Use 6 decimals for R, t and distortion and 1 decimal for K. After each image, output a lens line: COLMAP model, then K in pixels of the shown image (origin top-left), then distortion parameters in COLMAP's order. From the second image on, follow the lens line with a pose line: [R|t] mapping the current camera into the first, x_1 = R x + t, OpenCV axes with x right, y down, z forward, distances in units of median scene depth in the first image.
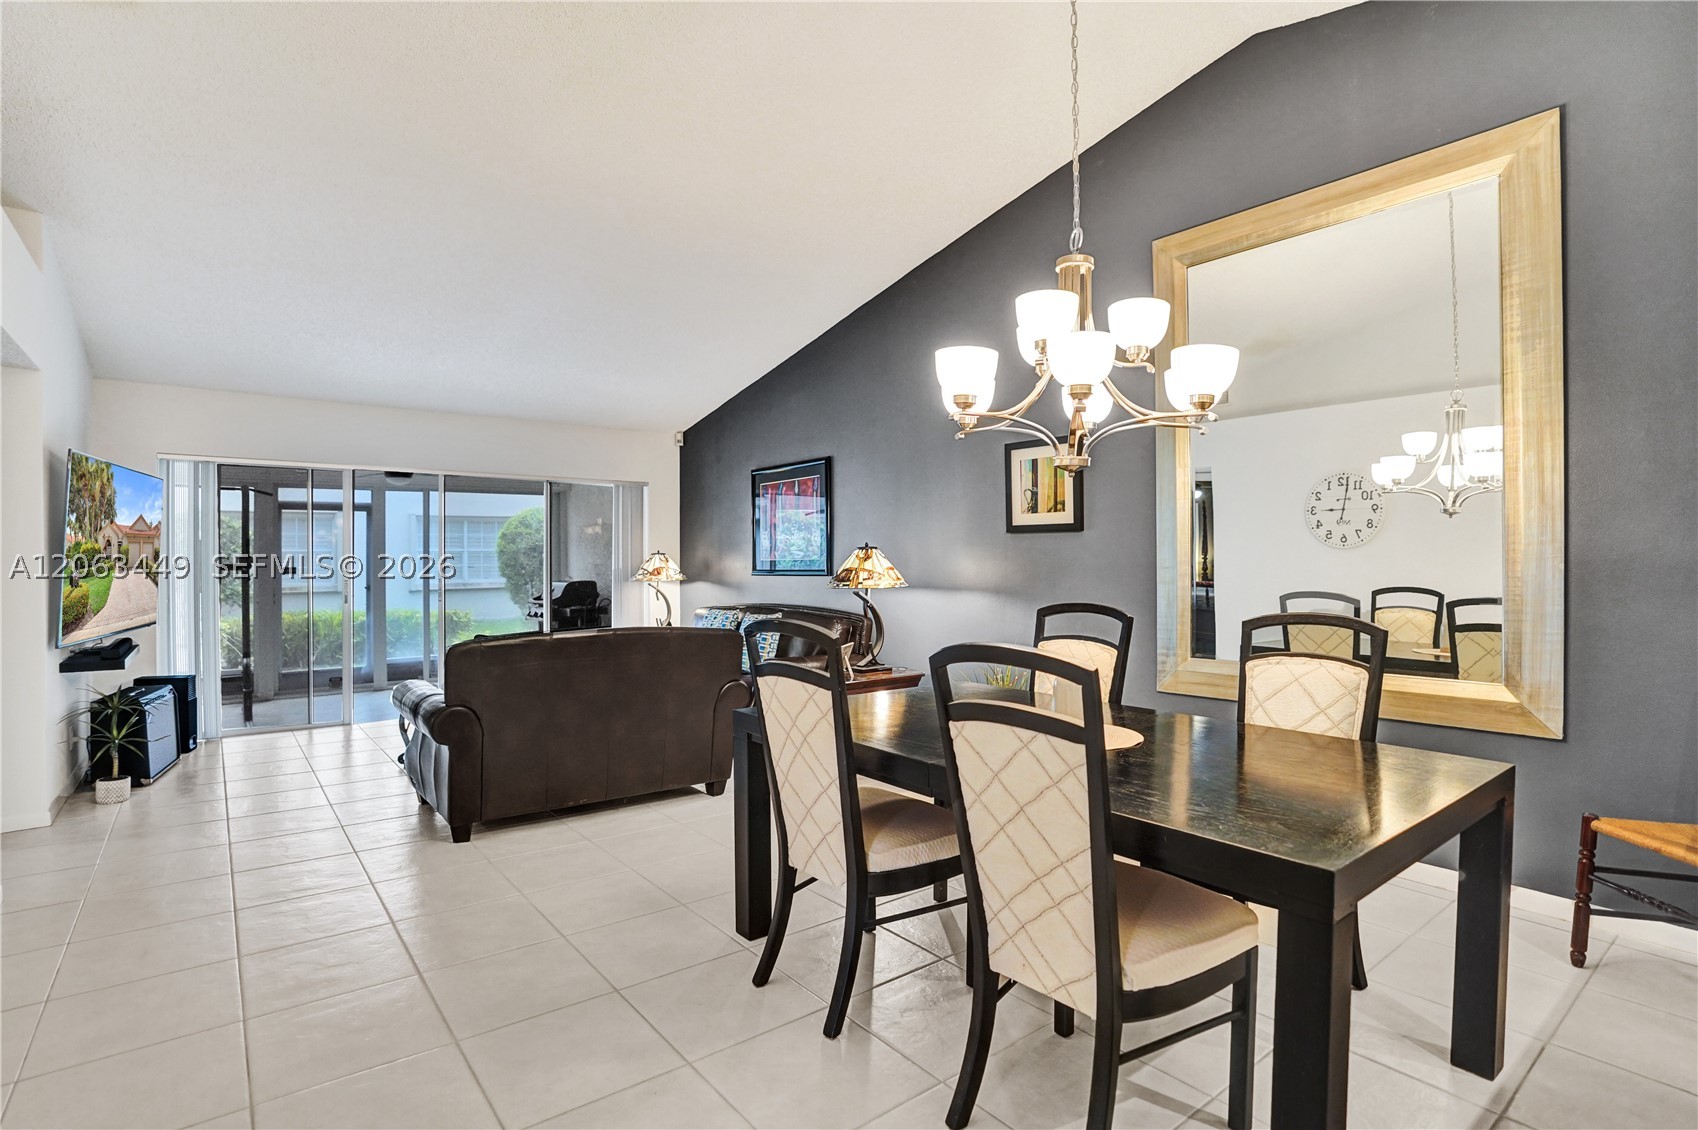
lens RADIAL K [[824.2, 0, 854.5], [0, 824.2, 565.9], [0, 0, 1]] dist [-0.000747, 0.000232]
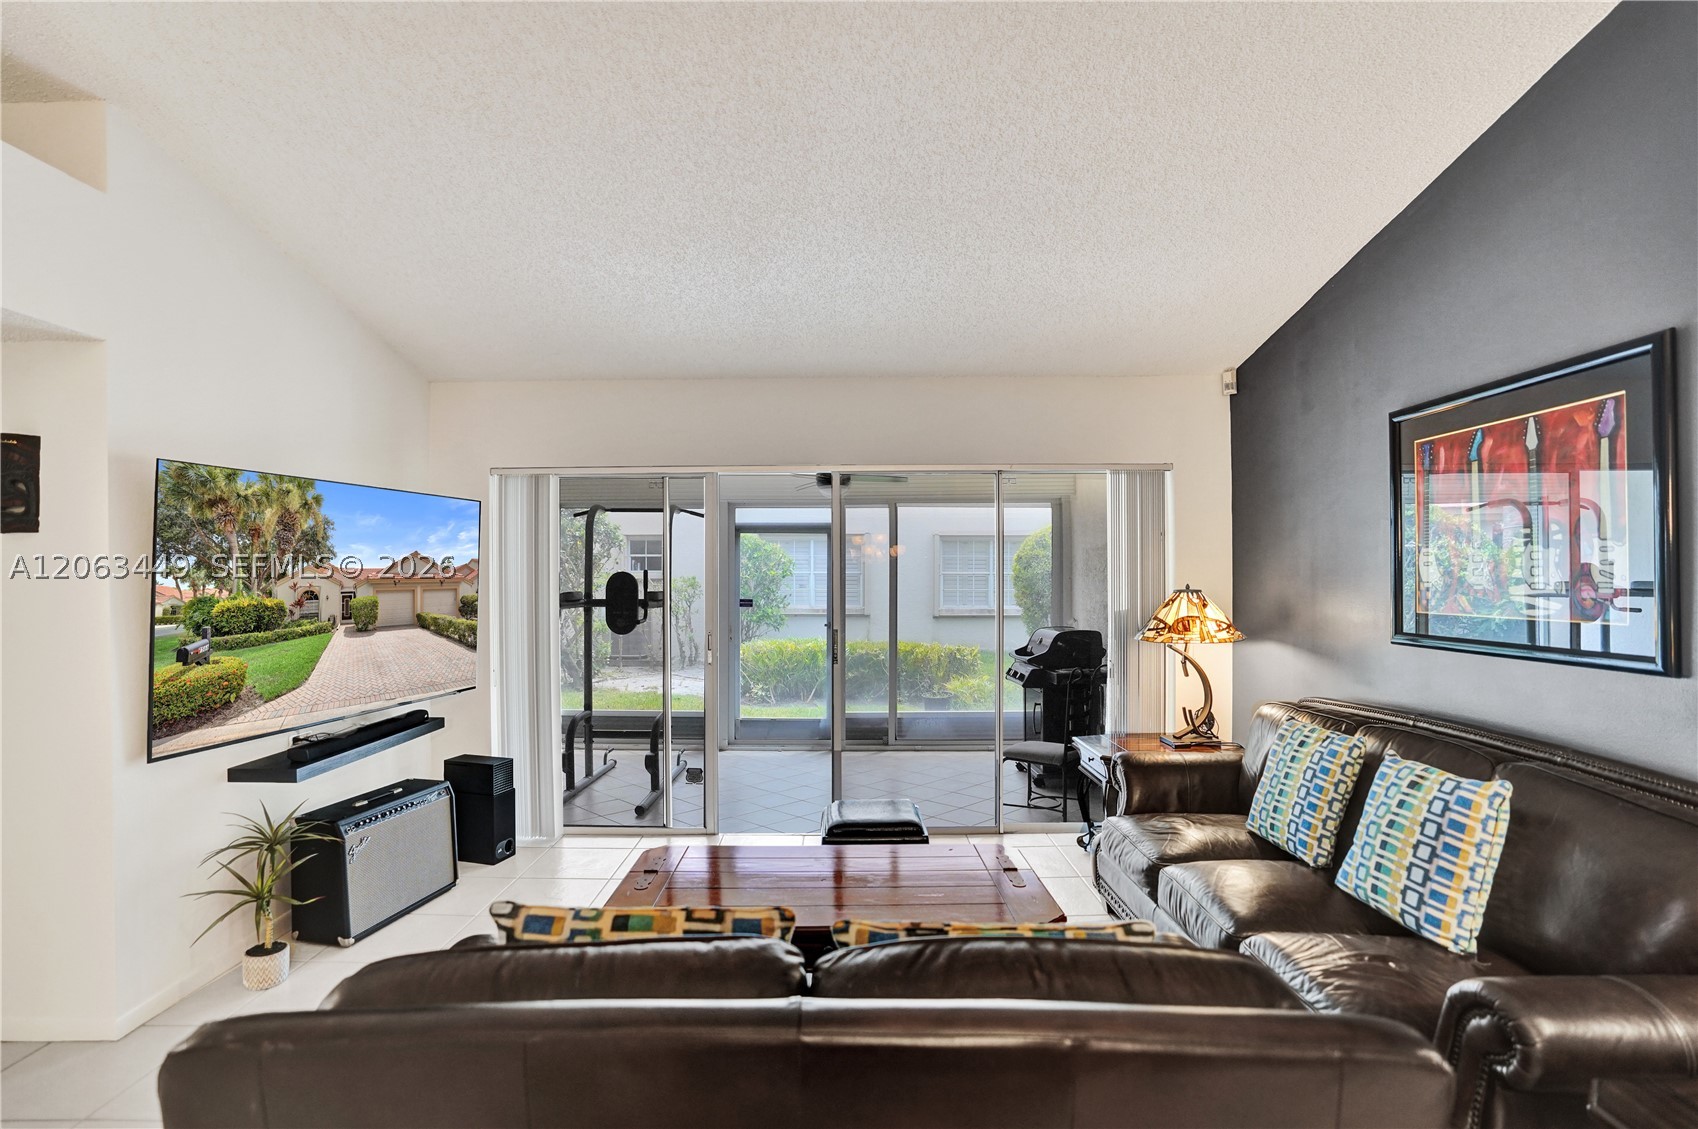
lens RADIAL K [[824.2, 0, 854.5], [0, 824.2, 565.4], [0, 0, 1]] dist [-0.000747, 0.000232]
pose [[0.784136, -0.010148, -0.620506, -0.071489], [0.002777, 0.999914, -0.012843, -0.026189], [0.620583, 0.008348, 0.784097, 0.438083]]
